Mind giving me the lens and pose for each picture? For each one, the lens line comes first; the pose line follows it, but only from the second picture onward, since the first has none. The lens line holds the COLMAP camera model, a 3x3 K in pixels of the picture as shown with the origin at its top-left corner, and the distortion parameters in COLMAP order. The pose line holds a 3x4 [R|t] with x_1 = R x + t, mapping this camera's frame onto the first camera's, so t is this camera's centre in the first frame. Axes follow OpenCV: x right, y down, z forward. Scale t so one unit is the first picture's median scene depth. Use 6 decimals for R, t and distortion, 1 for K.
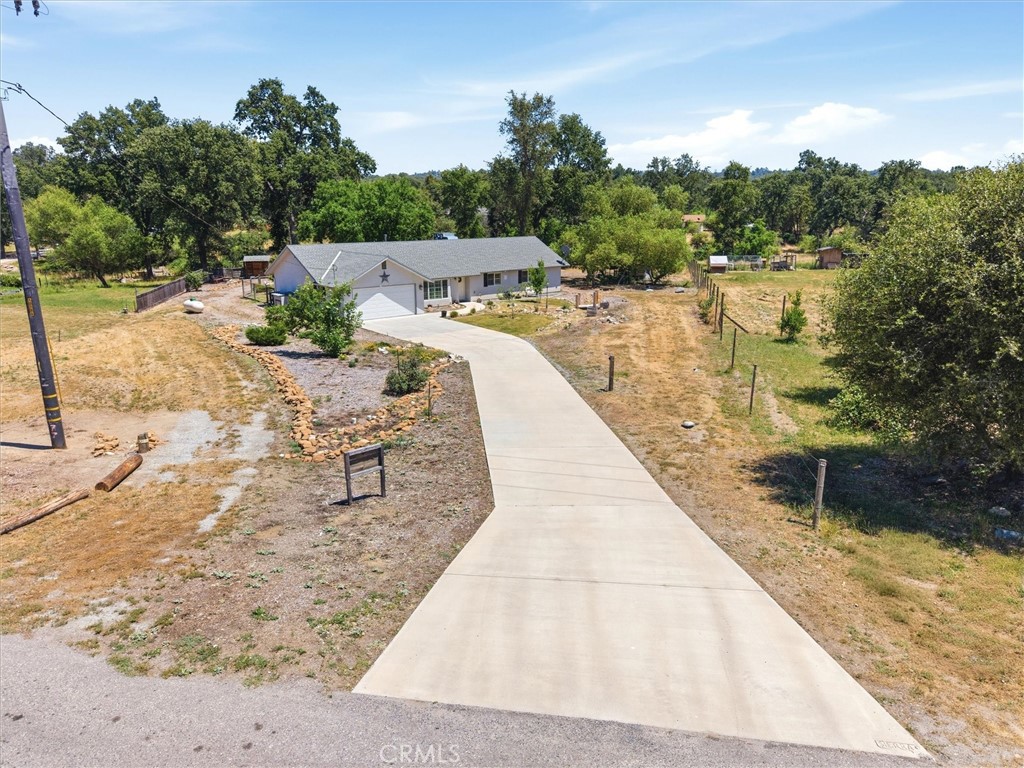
lens RADIAL K [[674.1, 0, 506.1], [0, 674.1, 389.8], [0, 0, 1]] dist [0.058130, 0.000183]
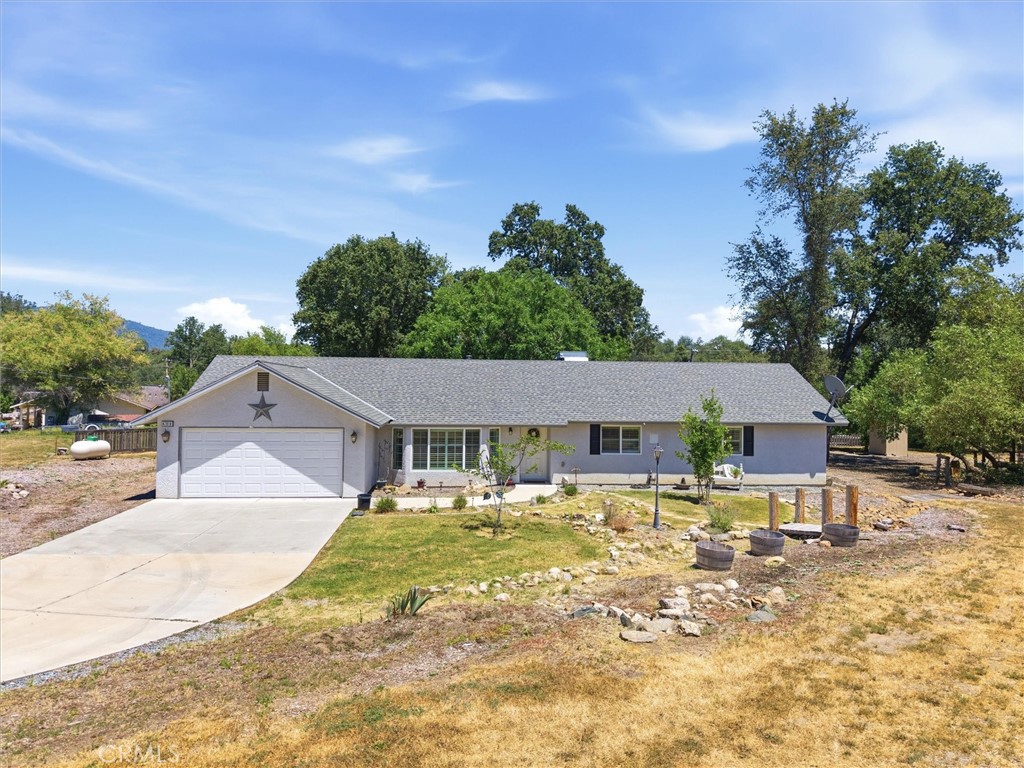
lens RADIAL K [[689.0, 0, 513.2], [0, 689.0, 374.0], [0, 0, 1]] dist [-0.001242, 0.001439]
pose [[0.811704, -0.003305, -0.584059, 0.174509], [-0.165364, 0.957768, -0.235236, -0.081445], [0.560170, 0.287524, 0.776878, 0.556941]]
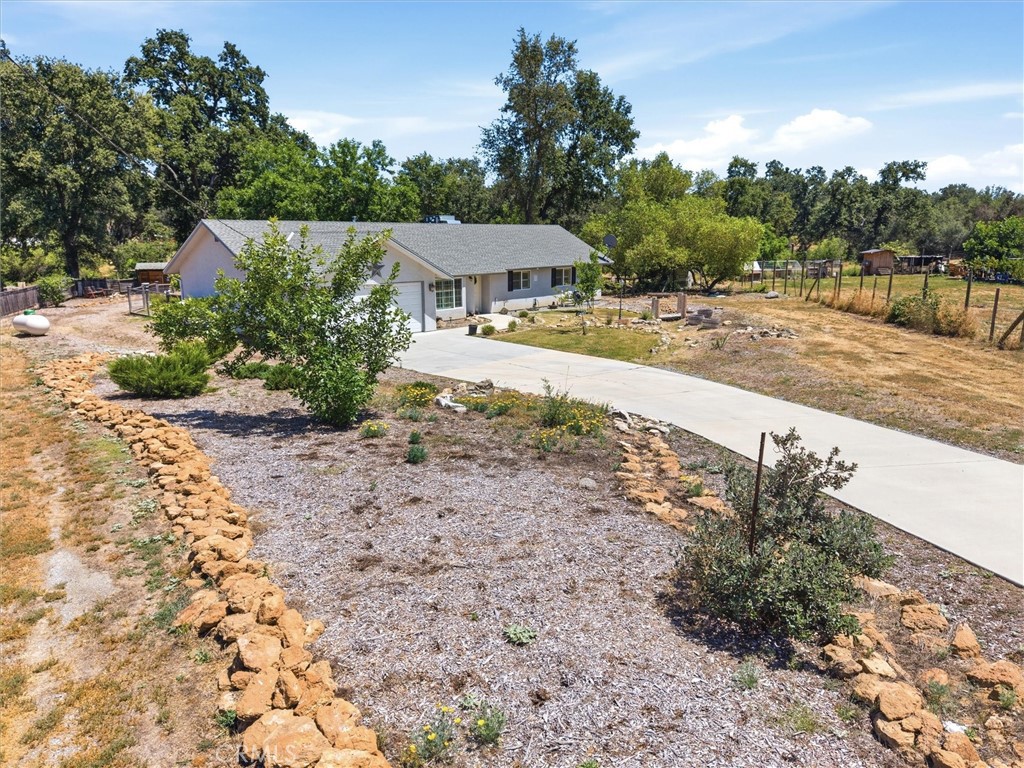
lens RADIAL K [[677.8, 0, 512.0], [0, 677.8, 384.0], [0, 0, 1]] dist [0.061836, -0.041003]
pose [[0.992390, -0.027138, 0.120106, -0.103754], [0.032834, 0.998415, -0.045701, -0.026607], [-0.118675, 0.049297, 0.991709, 0.305309]]
